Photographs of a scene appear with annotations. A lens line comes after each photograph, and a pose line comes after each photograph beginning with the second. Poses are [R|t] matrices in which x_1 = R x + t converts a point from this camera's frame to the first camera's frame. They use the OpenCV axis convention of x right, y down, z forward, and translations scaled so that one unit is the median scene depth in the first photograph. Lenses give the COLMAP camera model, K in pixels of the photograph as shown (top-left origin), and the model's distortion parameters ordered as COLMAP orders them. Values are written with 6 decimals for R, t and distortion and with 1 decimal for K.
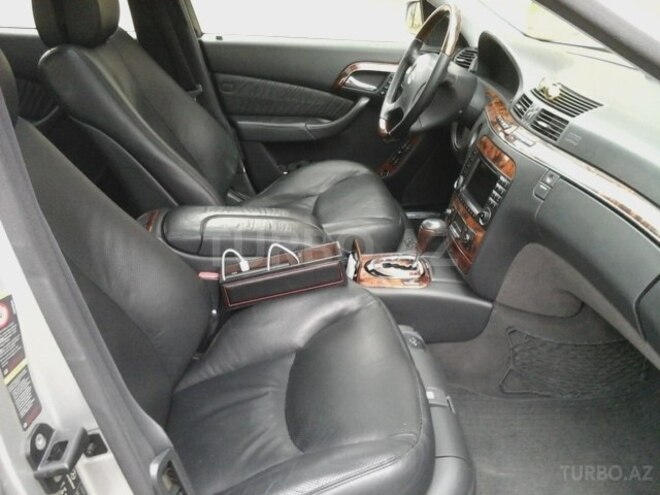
lens RADIAL K [[597.9, 0, 330.0], [0, 597.9, 247.5], [0, 0, 1]] dist [0.005108, -0.059763]
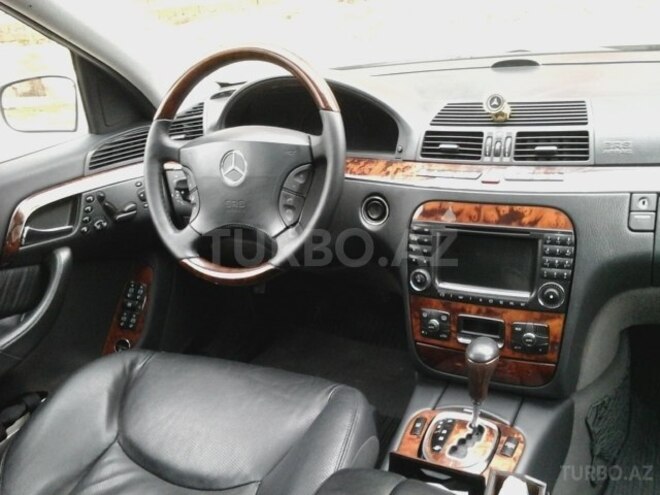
lens RADIAL K [[597.9, 0, 330.0], [0, 597.9, 247.5], [0, 0, 1]] dist [0.005108, -0.059763]
pose [[0.512510, -0.408457, 0.755312, -0.360507], [0.490700, 0.861159, 0.132737, -0.308153], [-0.704661, 0.302603, 0.641782, 0.701741]]
